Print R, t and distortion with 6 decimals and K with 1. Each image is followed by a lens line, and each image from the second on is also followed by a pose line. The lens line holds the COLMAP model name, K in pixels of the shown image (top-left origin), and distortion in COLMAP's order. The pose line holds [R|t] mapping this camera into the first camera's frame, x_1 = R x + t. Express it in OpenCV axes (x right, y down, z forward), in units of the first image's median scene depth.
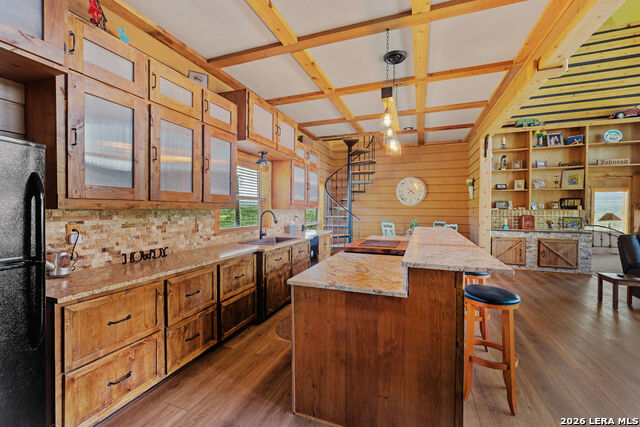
lens RADIAL K [[270.4, 0, 321.8], [0, 270.4, 211.2], [0, 0, 1]] dist [-0.000779, 0.000048]
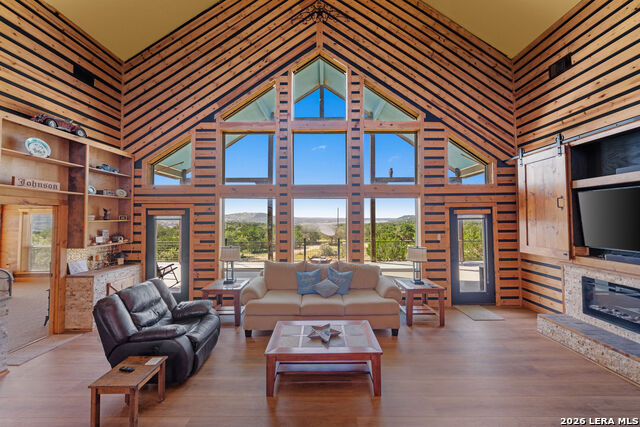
lens RADIAL K [[215.0, 0, 321.7], [0, 215.0, 212.1], [0, 0, 1]] dist [-0.000804, 0.000345]
pose [[-0.345884, 0.024529, 0.937957, 0.336841], [0.015598, 0.999670, -0.020390, -0.097218], [-0.938148, 0.007577, -0.346153, 0.560379]]
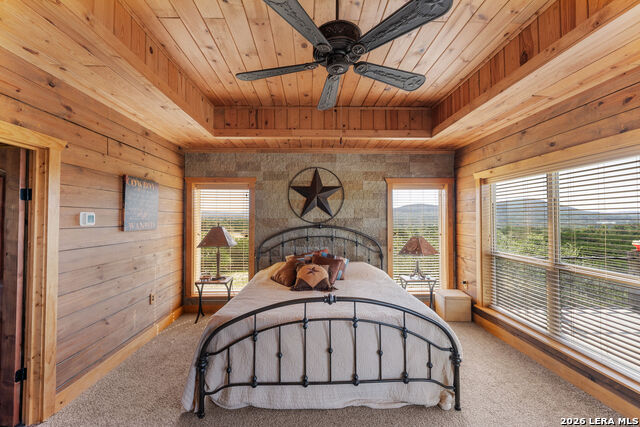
lens RADIAL K [[270.4, 0, 317.8], [0, 270.4, 214.2], [0, 0, 1]] dist [-0.000779, 0.000048]
pose [[0.917575, 0.003669, 0.397545, 1.428085], [0.010422, 0.999392, -0.033278, -0.031606], [-0.397426, 0.034678, 0.916979, 1.271786]]
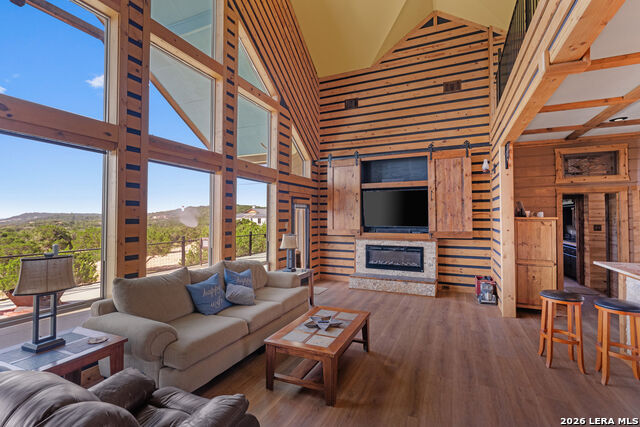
lens RADIAL K [[298.6, 0, 319.9], [0, 298.6, 211.5], [0, 0, 1]] dist [-0.000230, -0.000273]
pose [[-0.997658, -0.003094, 0.068334, 0.787842], [-0.003568, 0.999970, -0.006819, -0.053235], [-0.068311, -0.007047, -0.997639, 1.019868]]
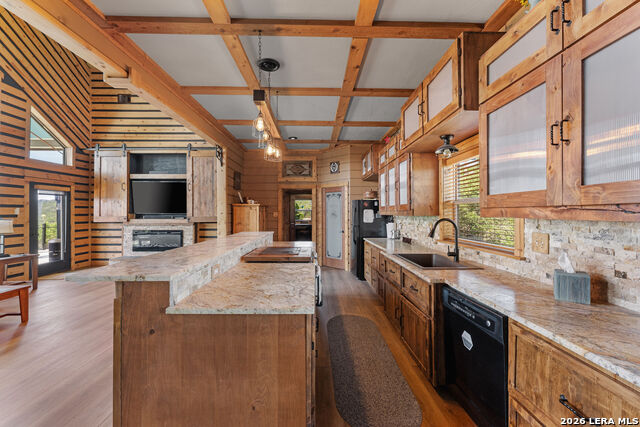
lens RADIAL K [[257.5, 0, 320.5], [0, 257.5, 211.8], [0, 0, 1]] dist [-0.002556, 0.000370]
pose [[-0.930248, -0.006738, -0.366869, 0.264112], [-0.008673, 0.999956, 0.003625, -0.015147], [0.366828, 0.006554, -0.930266, 1.183086]]
